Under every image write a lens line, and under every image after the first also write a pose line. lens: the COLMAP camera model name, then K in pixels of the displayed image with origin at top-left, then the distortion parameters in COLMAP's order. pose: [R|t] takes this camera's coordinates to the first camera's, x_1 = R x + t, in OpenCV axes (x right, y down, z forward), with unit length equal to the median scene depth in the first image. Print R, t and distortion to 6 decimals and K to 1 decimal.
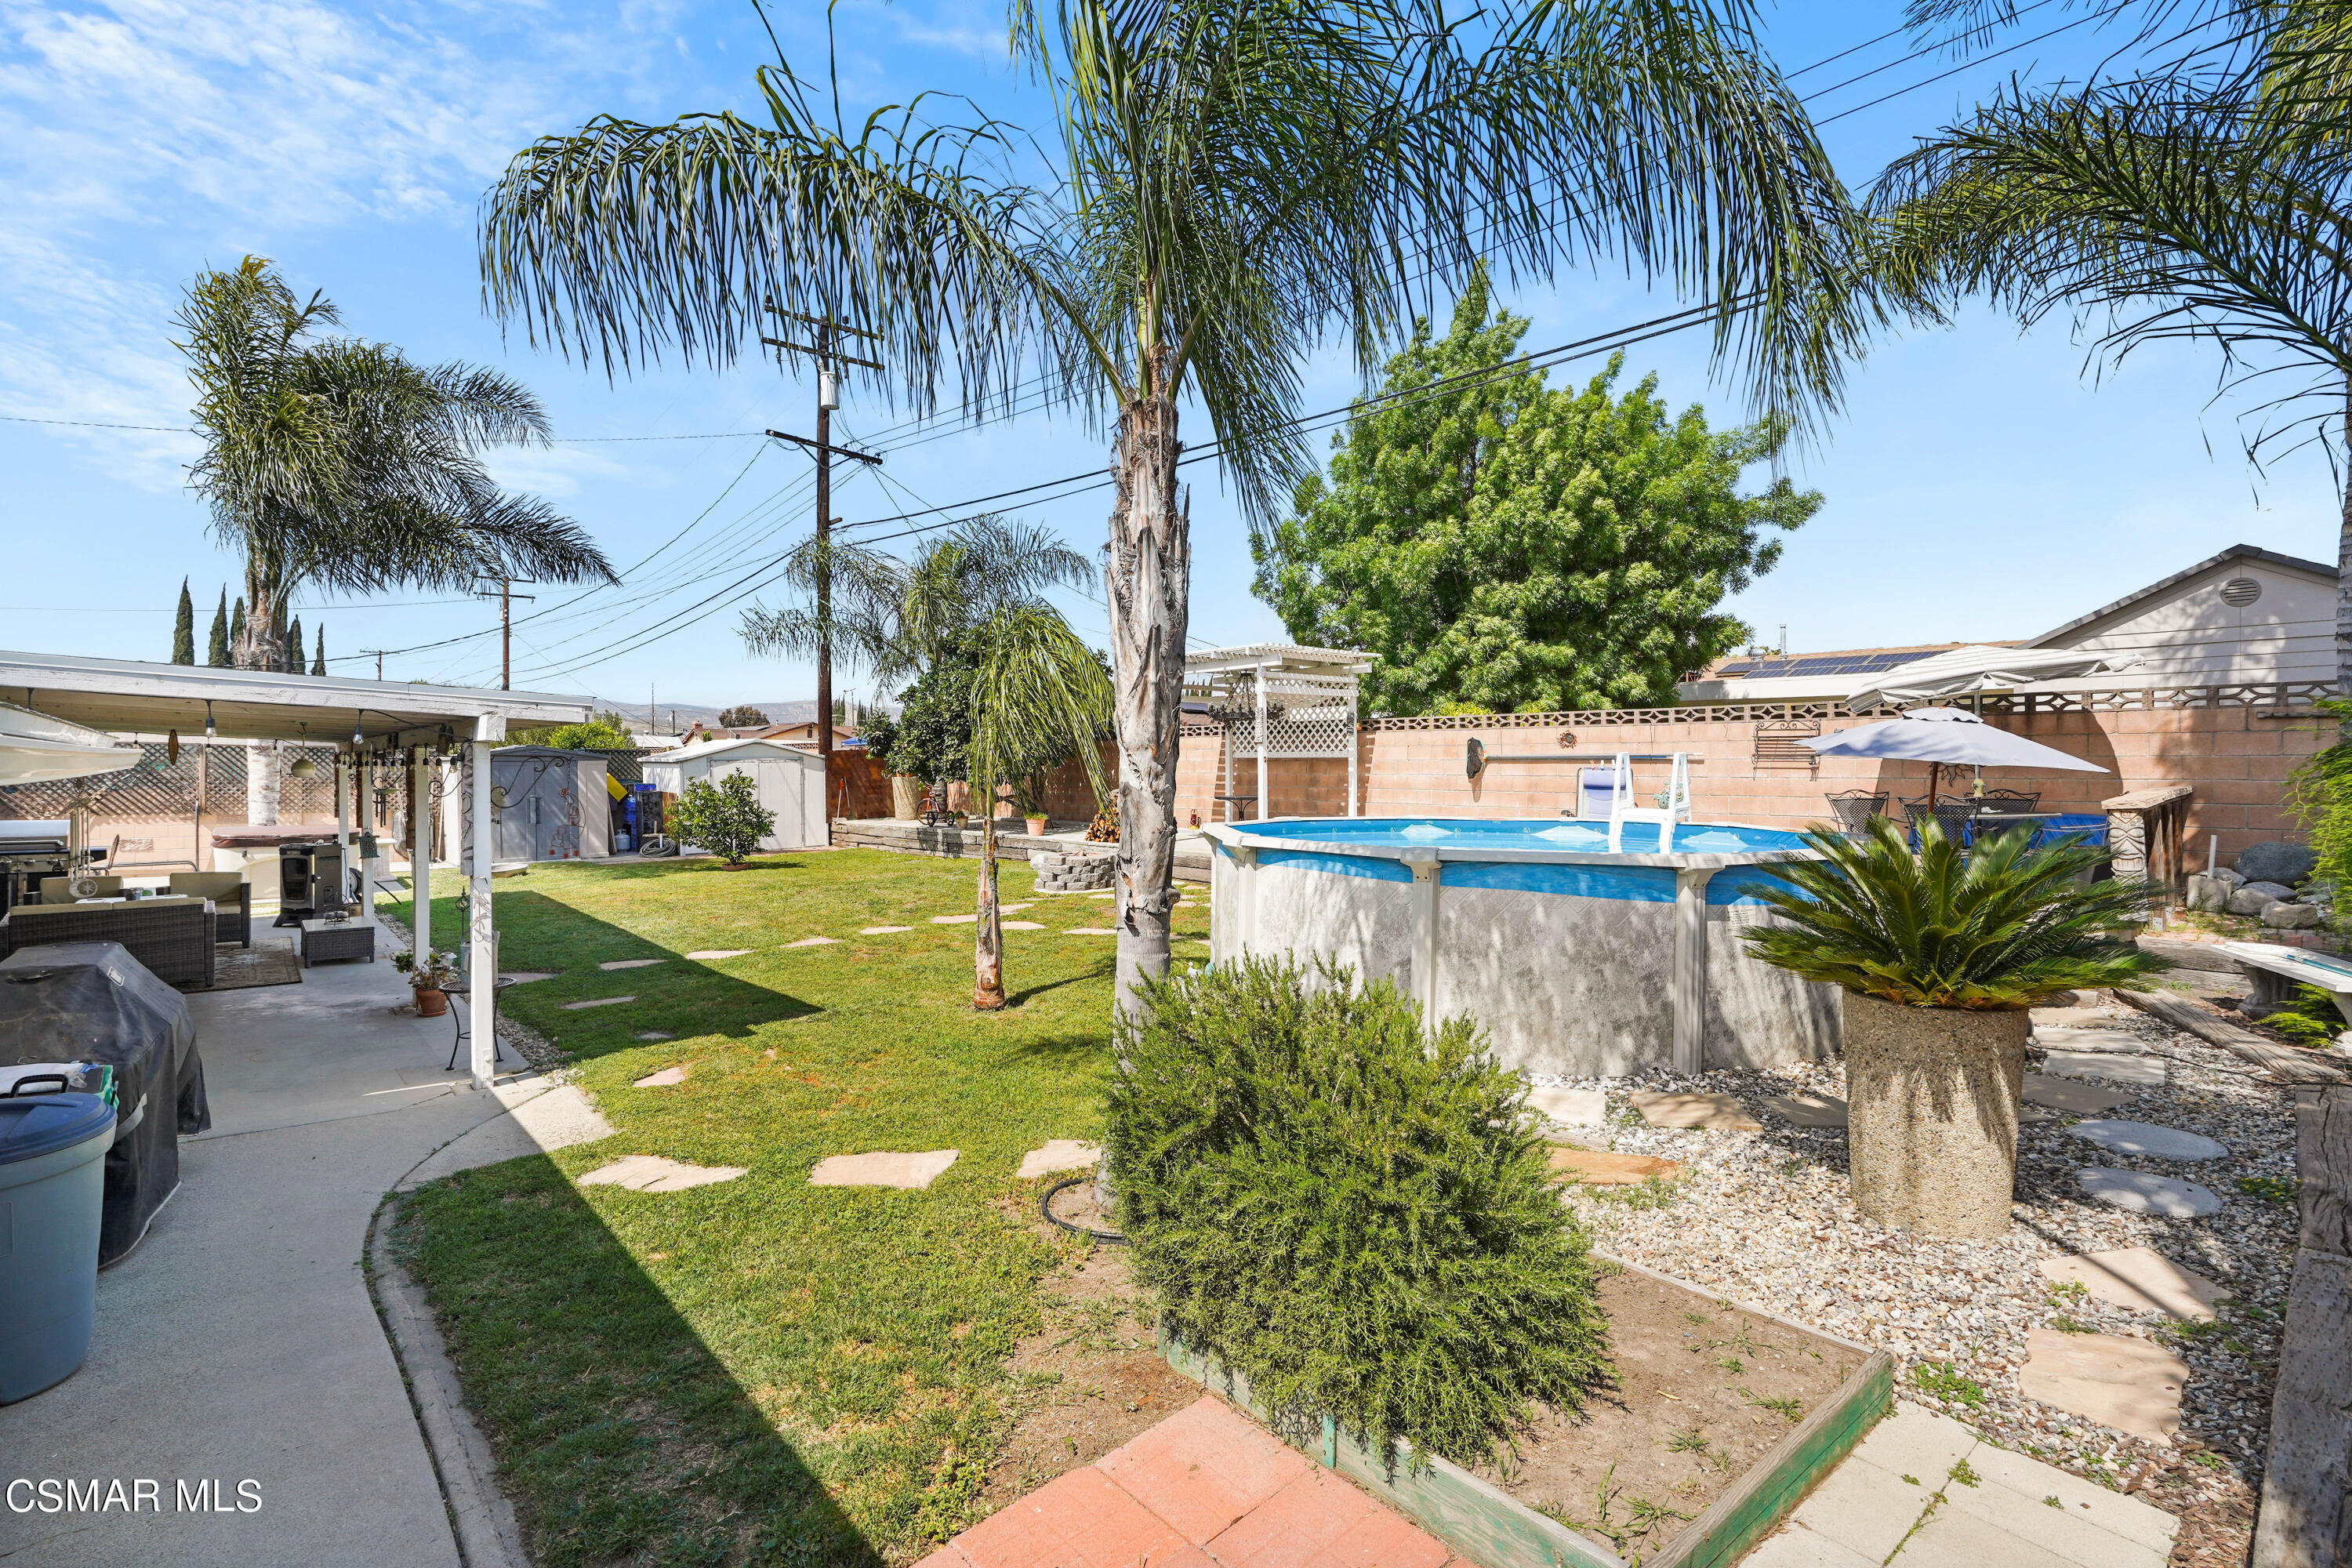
lens RADIAL K [[1095.2, 0, 1162.9], [0, 1095.2, 783.6], [0, 0, 1]] dist [-0.012094, 0.003075]
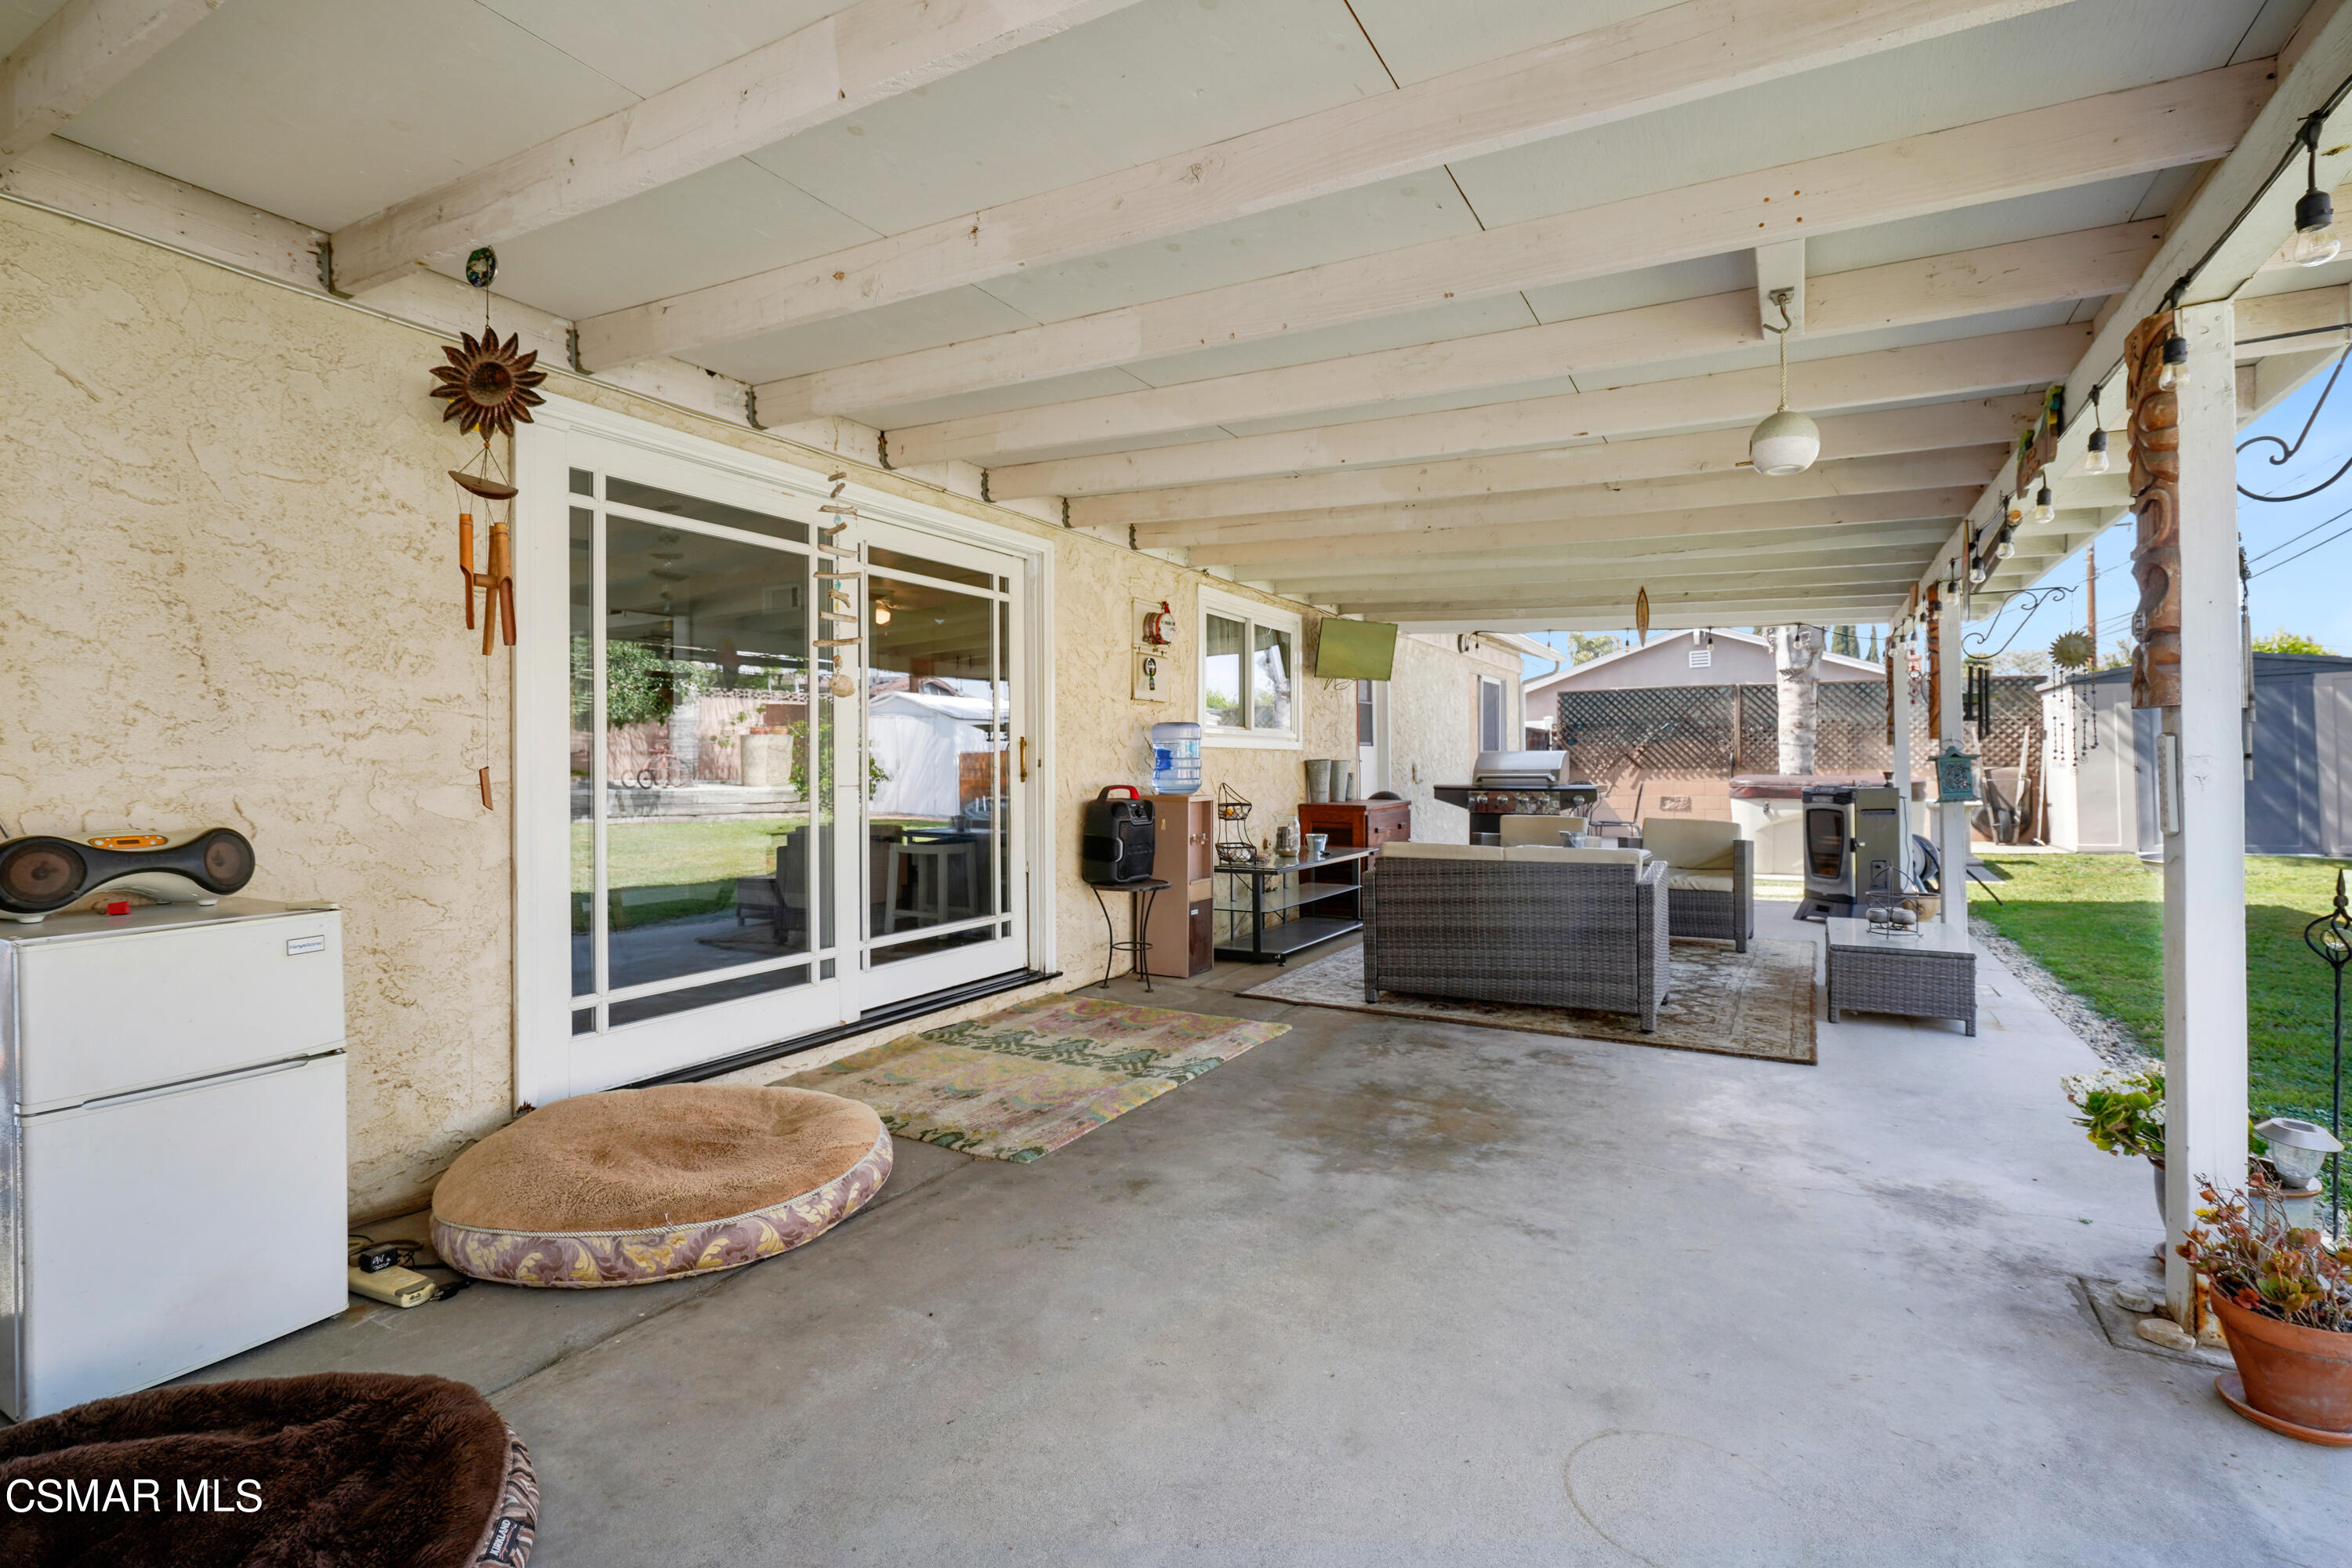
lens RADIAL K [[1095.2, 0, 1170.6], [0, 1095.2, 774.8], [0, 0, 1]] dist [-0.012094, 0.003075]
pose [[0.333158, 0.004201, -0.942861, -0.699004], [-0.006622, 0.999976, 0.002115, 0.100553], [0.942848, 0.005539, 0.333178, 0.913663]]
